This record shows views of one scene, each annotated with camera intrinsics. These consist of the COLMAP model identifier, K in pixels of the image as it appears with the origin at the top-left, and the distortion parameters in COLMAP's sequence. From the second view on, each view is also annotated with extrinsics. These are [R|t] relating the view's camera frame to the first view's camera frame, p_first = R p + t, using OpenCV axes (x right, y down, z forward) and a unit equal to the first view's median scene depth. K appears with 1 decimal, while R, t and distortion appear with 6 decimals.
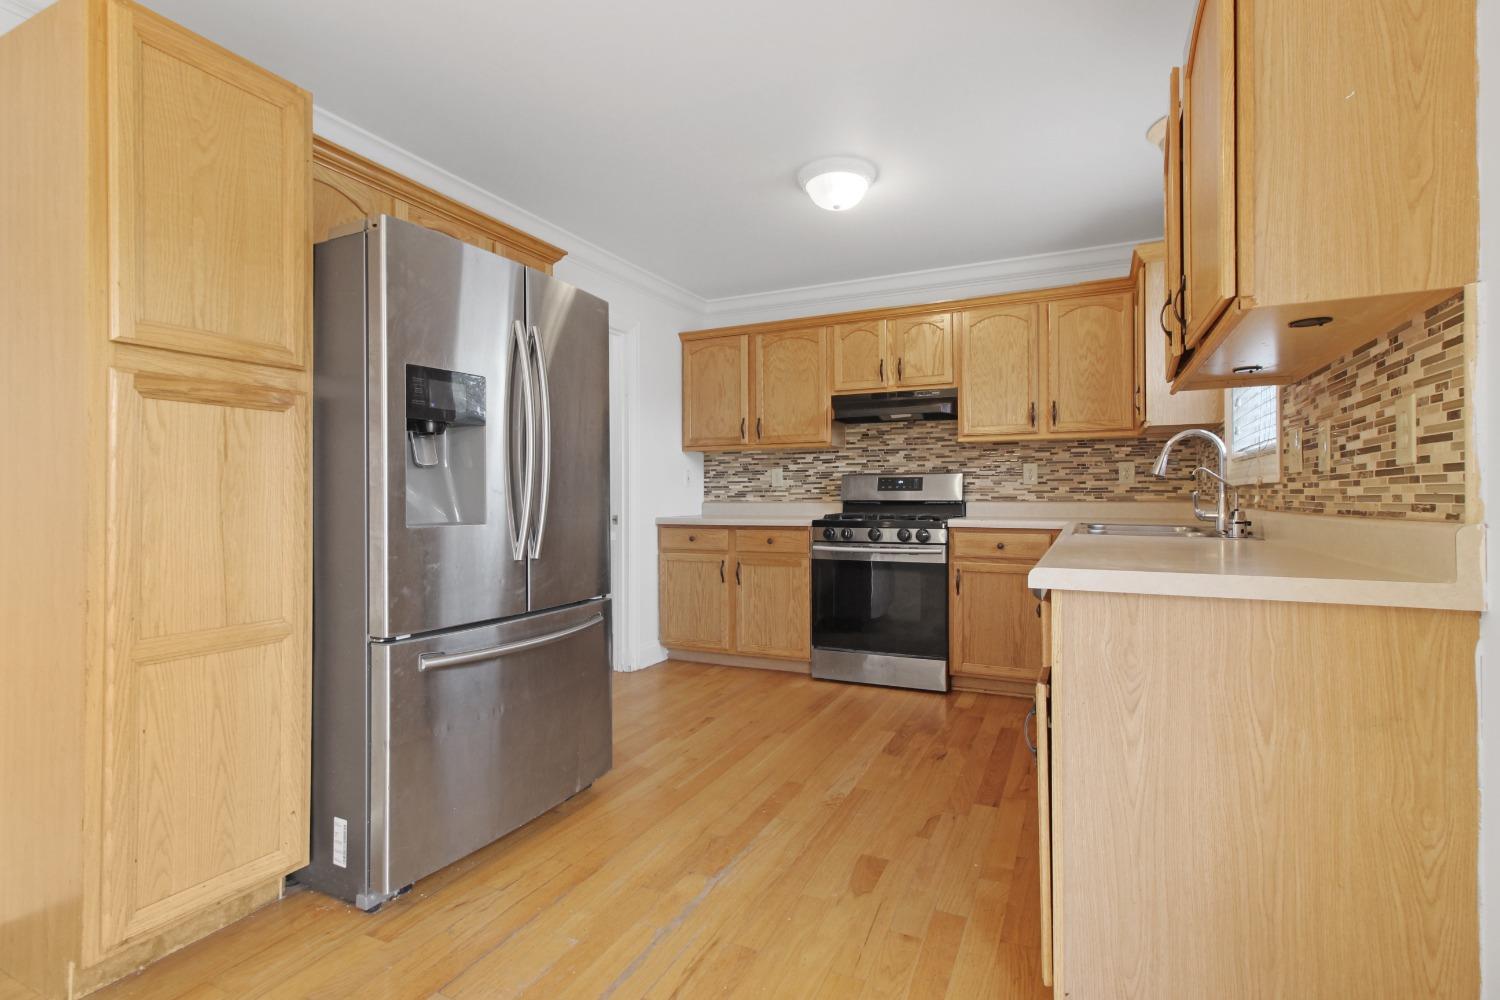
lens RADIAL K [[710.6, 0, 749.6], [0, 710.6, 497.5], [0, 0, 1]] dist [-0.000435, 0.000023]
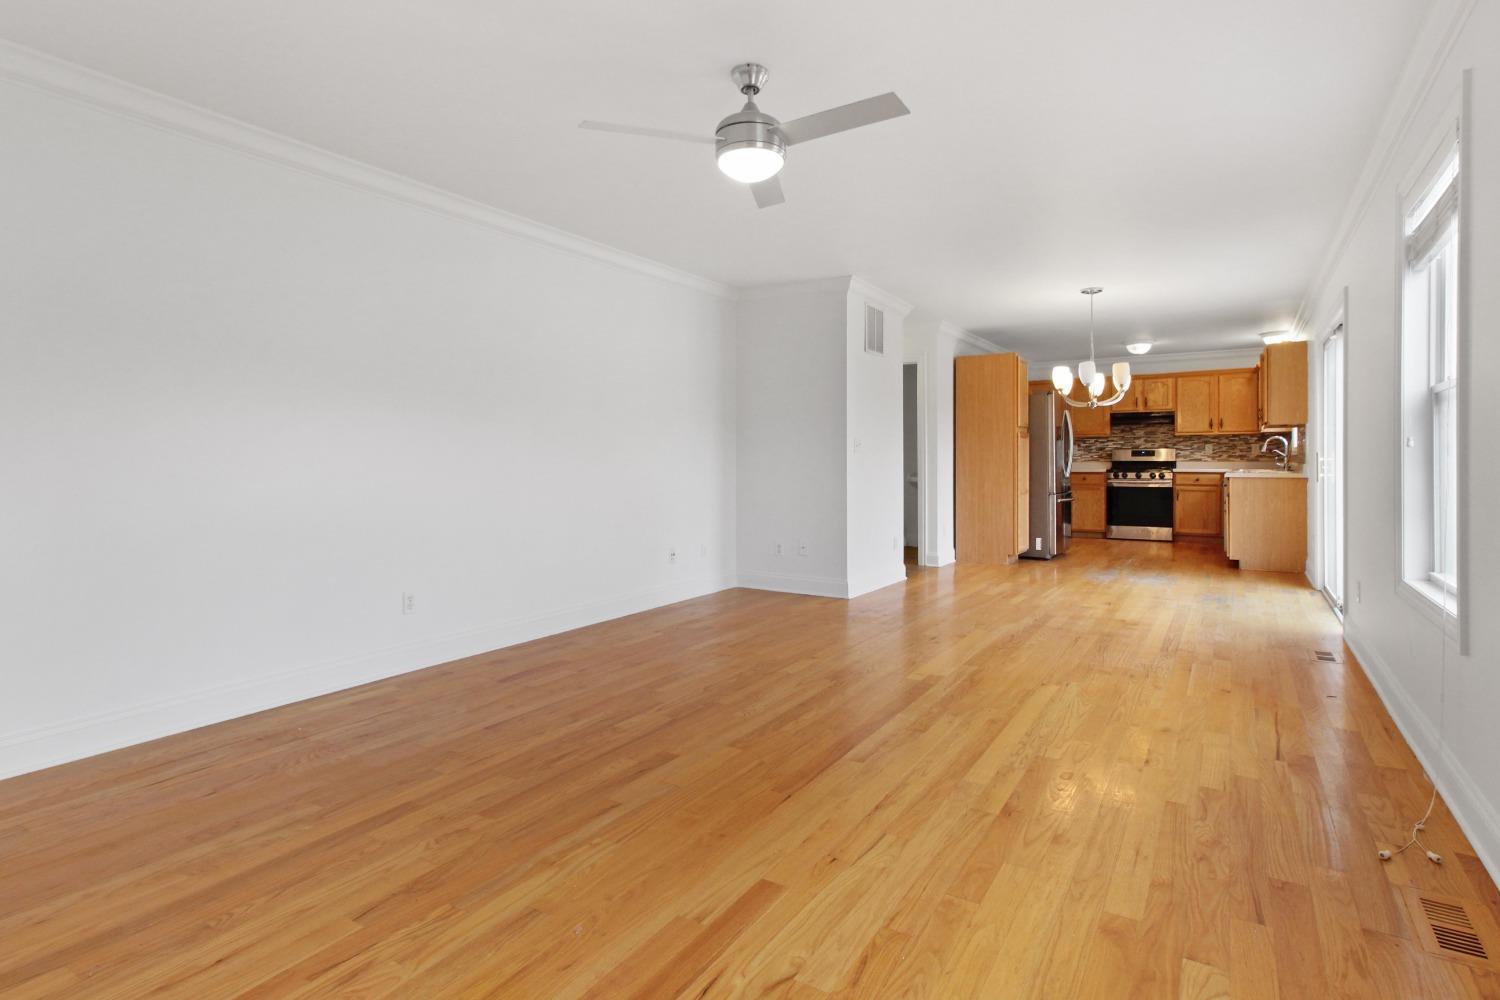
lens RADIAL K [[710.6, 0, 760.1], [0, 710.6, 463.6], [0, 0, 1]] dist [-0.000435, 0.000023]
pose [[0.989368, 0.000590, -0.145430, -0.673193], [0.000047, 0.999990, 0.004375, 0.002738], [0.145431, -0.004336, 0.989359, -1.408526]]
